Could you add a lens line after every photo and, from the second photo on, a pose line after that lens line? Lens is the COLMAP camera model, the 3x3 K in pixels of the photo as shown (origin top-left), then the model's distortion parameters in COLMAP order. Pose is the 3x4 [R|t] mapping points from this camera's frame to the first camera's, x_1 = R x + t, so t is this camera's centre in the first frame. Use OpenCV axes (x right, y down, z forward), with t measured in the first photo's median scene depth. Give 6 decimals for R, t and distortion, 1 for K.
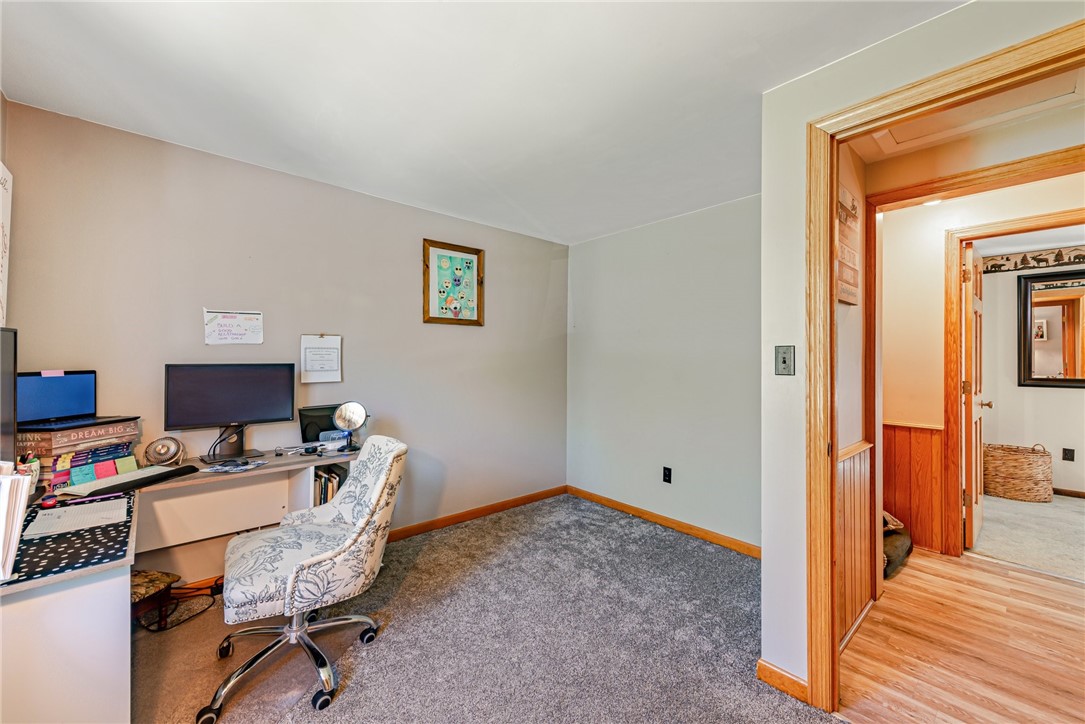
lens RADIAL K [[424.8, 0, 544.8], [0, 424.8, 358.6], [0, 0, 1]] dist [0.001632, -0.000669]
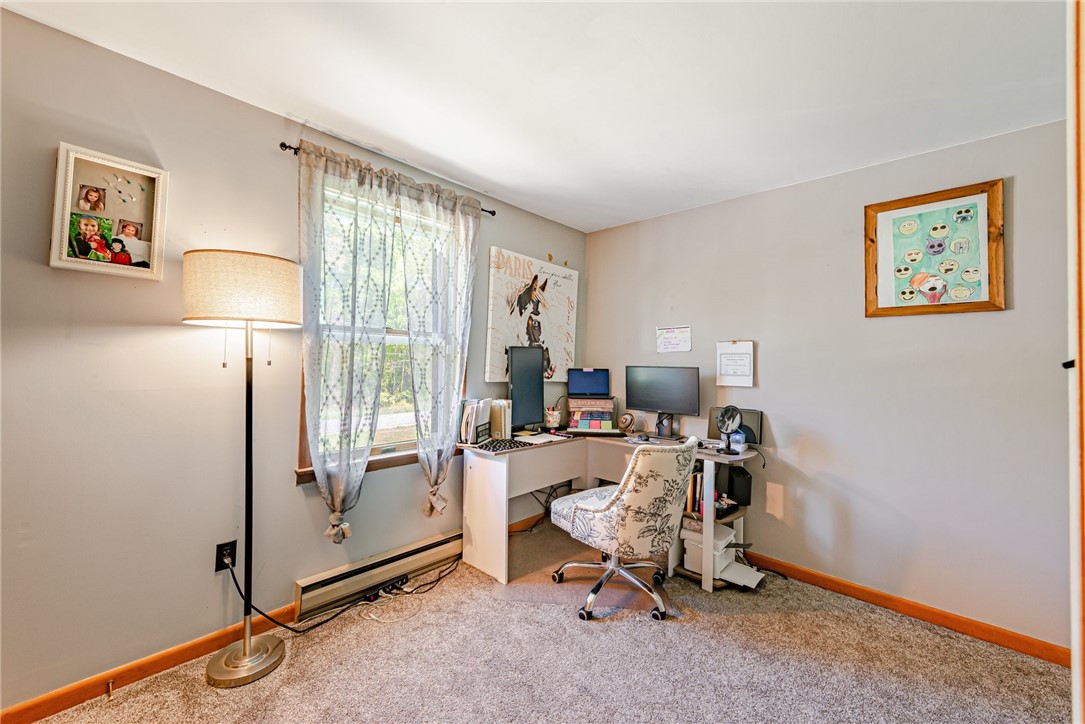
lens RADIAL K [[424.8, 0, 544.8], [0, 424.8, 358.6], [0, 0, 1]] dist [0.001632, -0.000669]
pose [[0.089966, -0.012312, -0.995869, 0.443167], [-0.019480, 0.999711, -0.014120, 0.010426], [0.995754, 0.020670, 0.089700, 0.402919]]
